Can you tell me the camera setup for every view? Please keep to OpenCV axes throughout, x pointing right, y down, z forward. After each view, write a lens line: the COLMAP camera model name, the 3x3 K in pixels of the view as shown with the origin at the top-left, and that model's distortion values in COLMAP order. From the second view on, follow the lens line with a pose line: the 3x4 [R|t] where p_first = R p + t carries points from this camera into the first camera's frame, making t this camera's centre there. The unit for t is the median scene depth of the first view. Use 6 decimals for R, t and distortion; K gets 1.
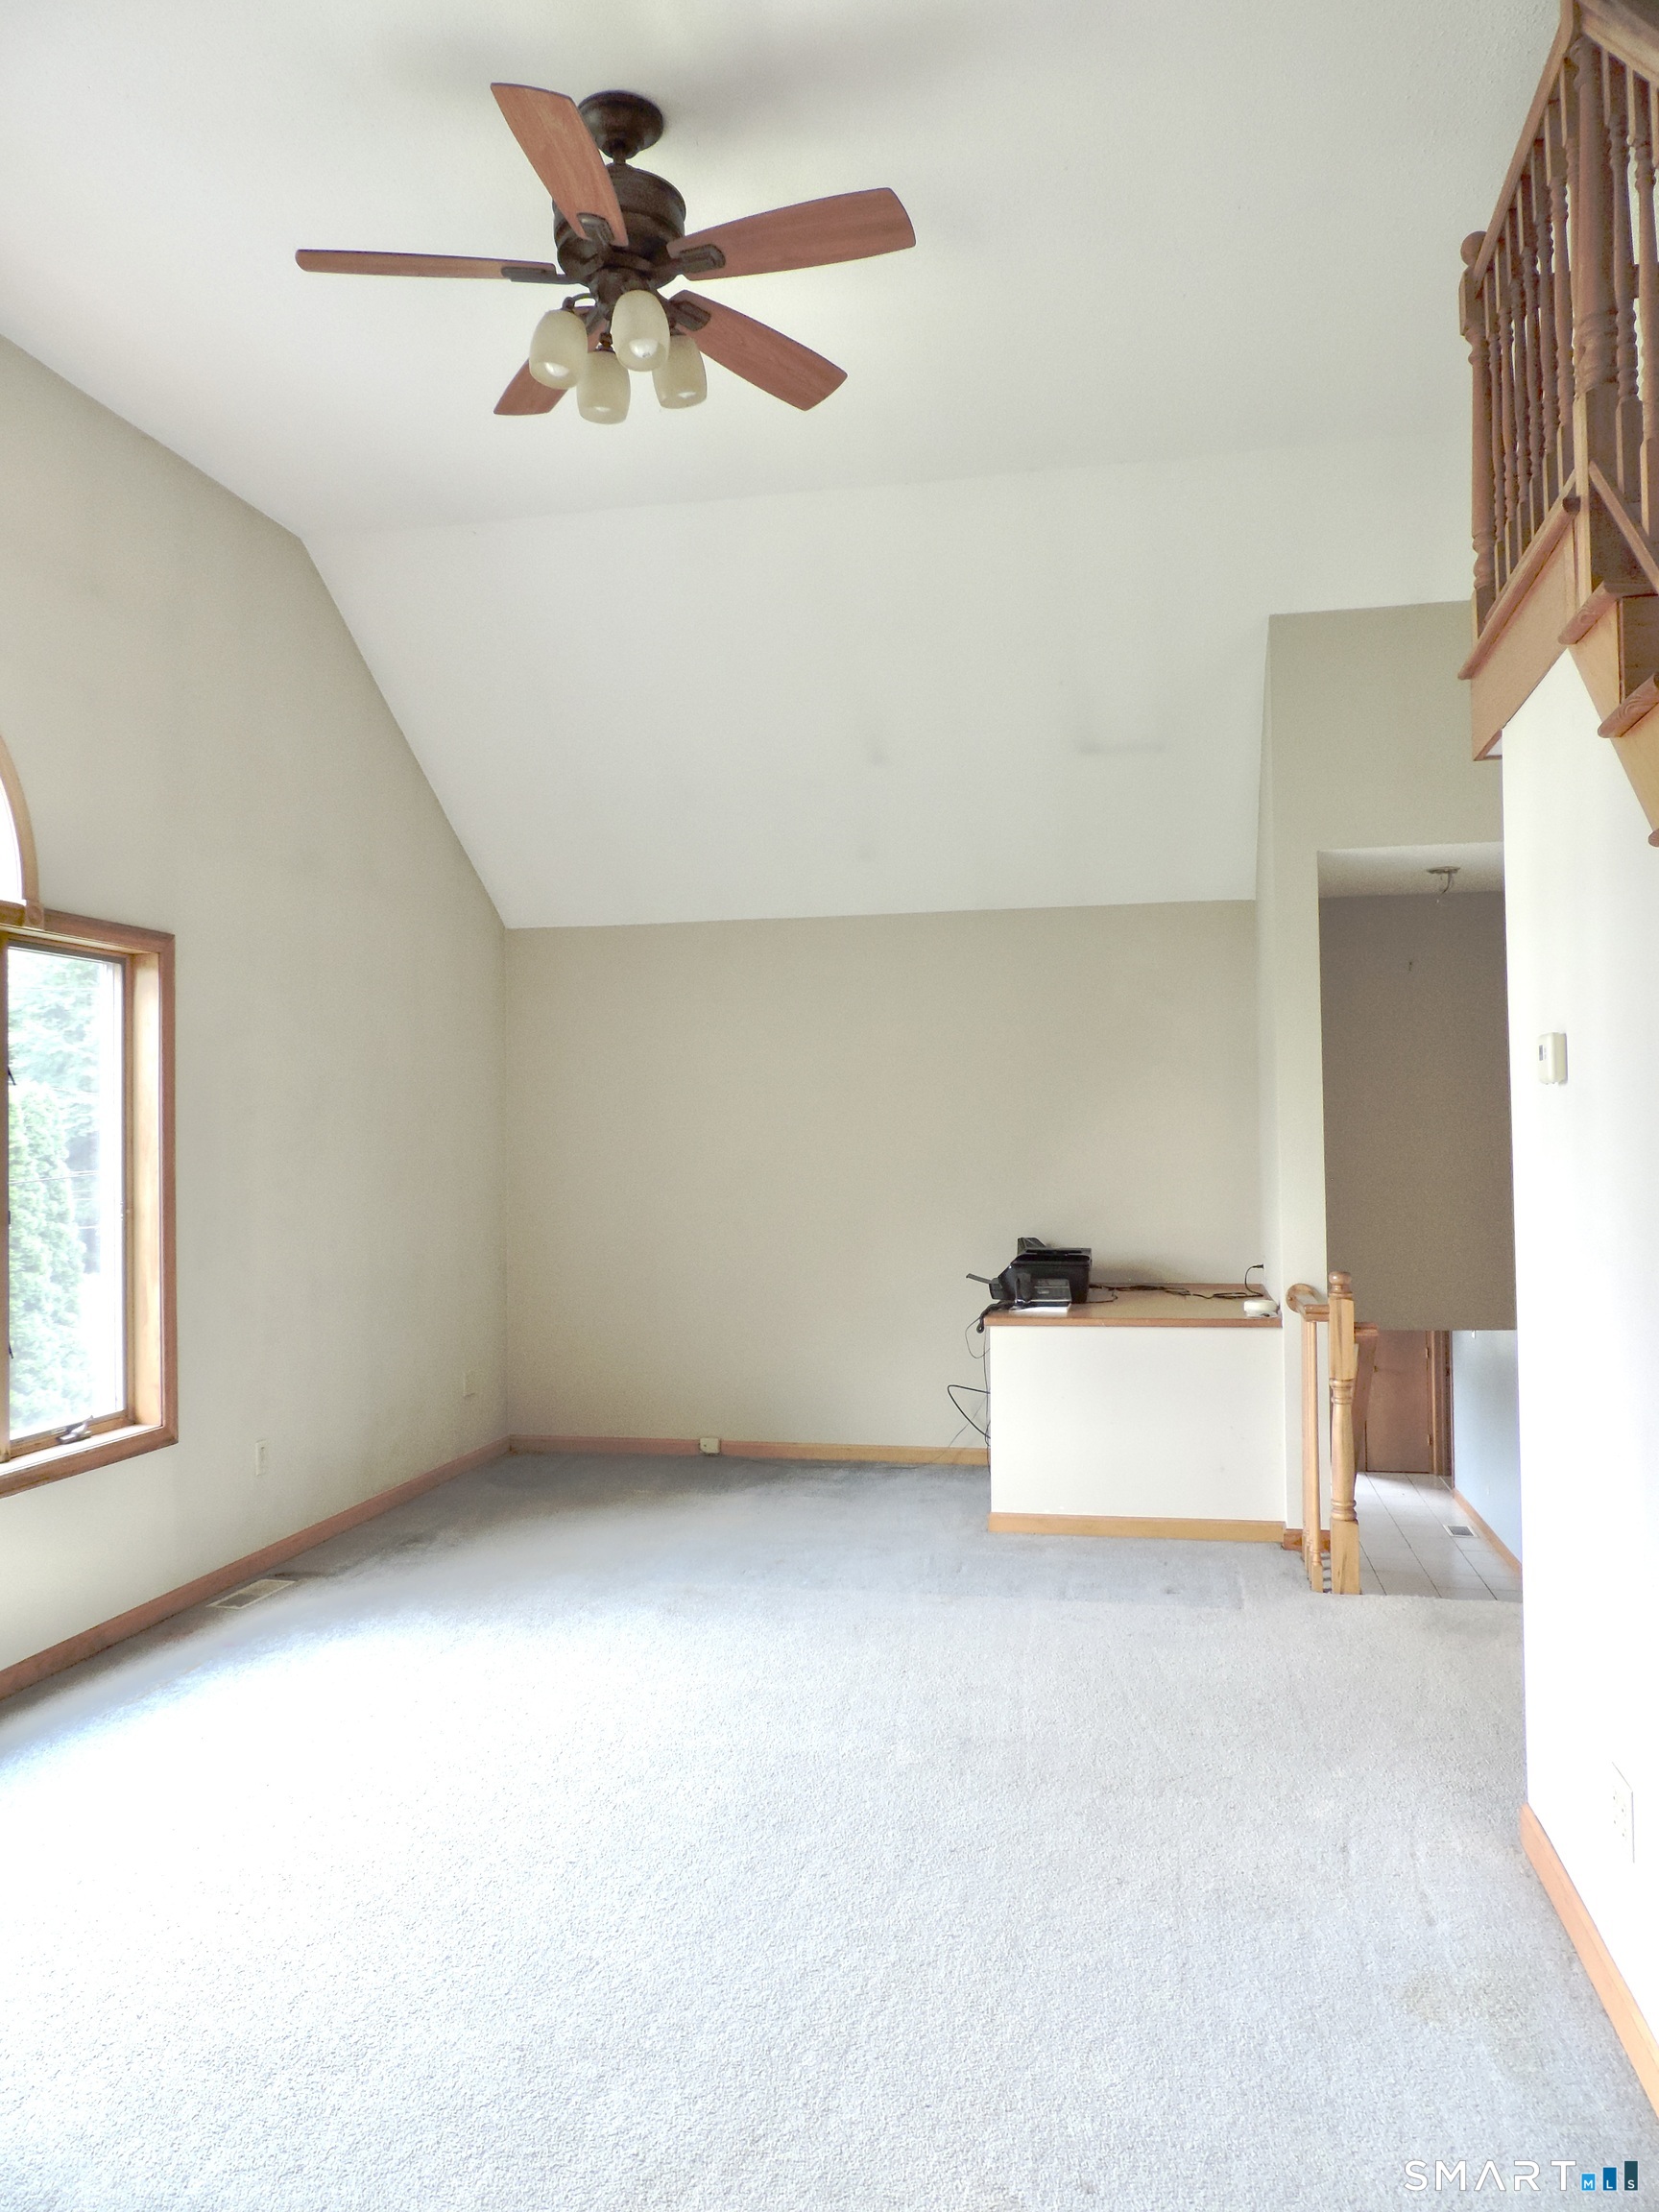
lens RADIAL K [[1580.8, 0, 829.5], [0, 1580.8, 1106.0], [0, 0, 1]] dist [-0.008734, -0.002351]
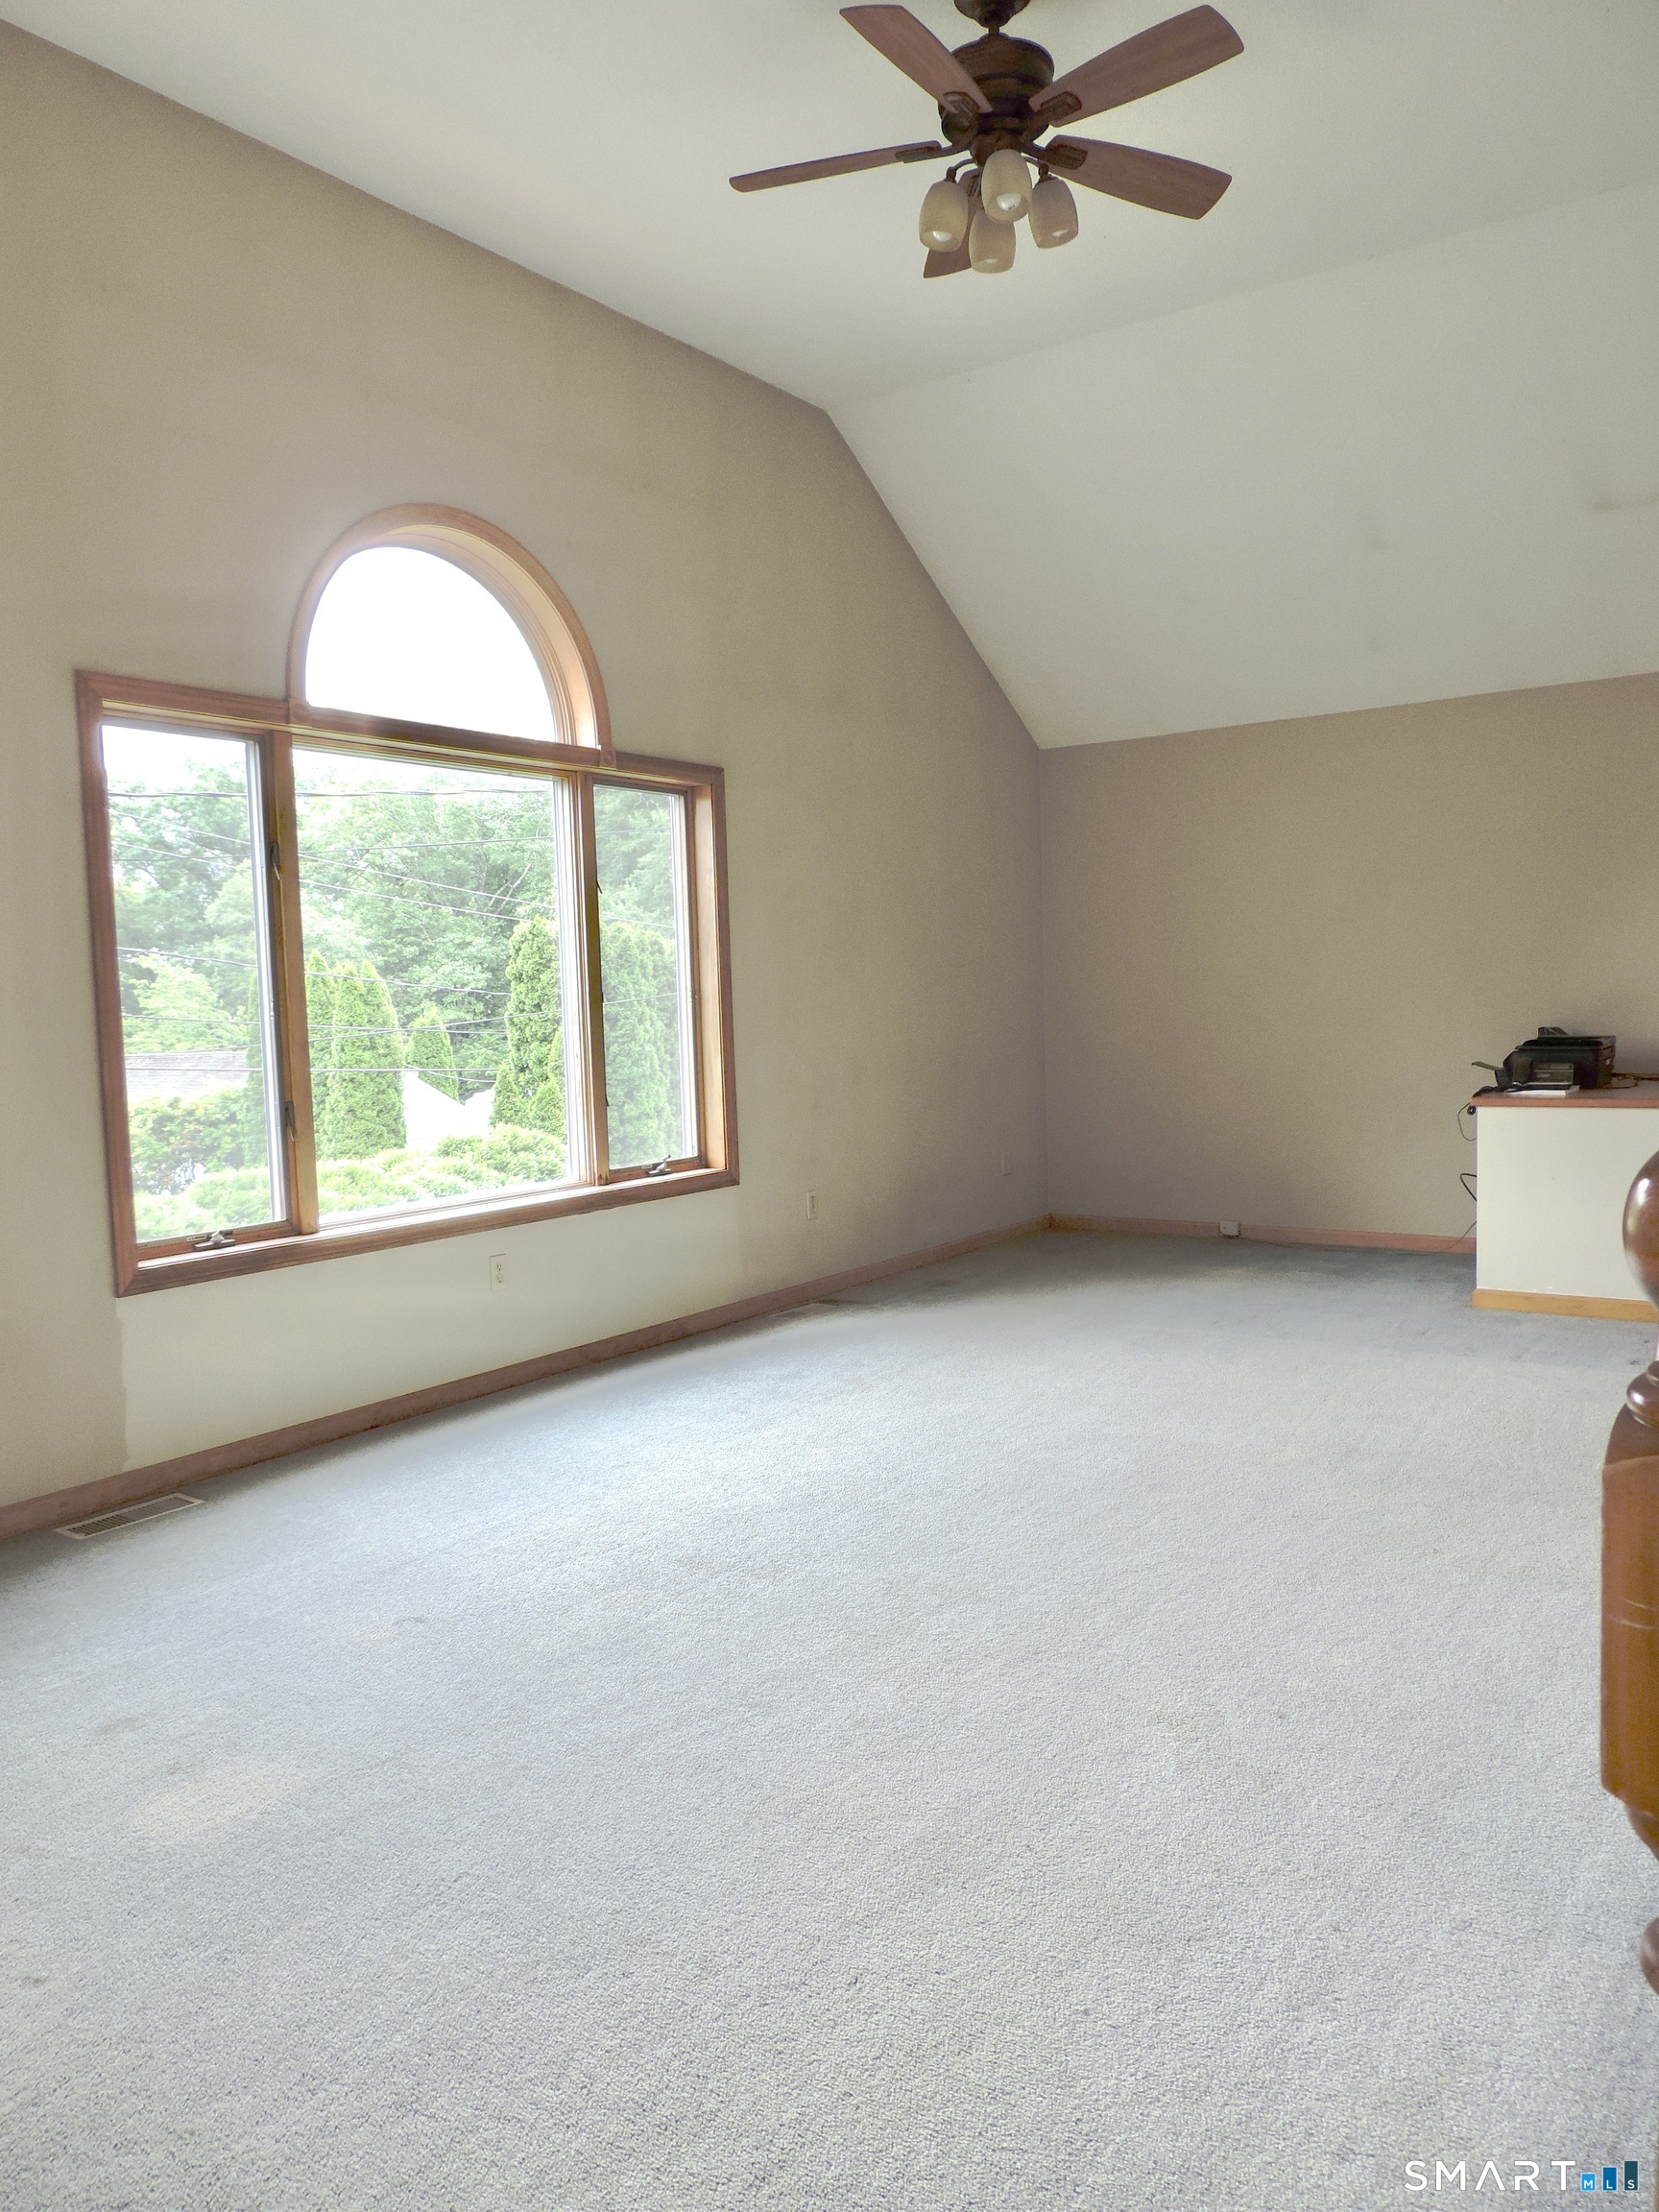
lens RADIAL K [[1580.8, 0, 829.5], [0, 1580.8, 1106.0], [0, 0, 1]] dist [-0.008734, -0.002351]
pose [[0.917493, 0.010799, -0.397606, 0.148411], [0.028711, 0.995226, 0.093282, 0.039574], [0.396715, -0.097002, 0.912802, -0.101865]]
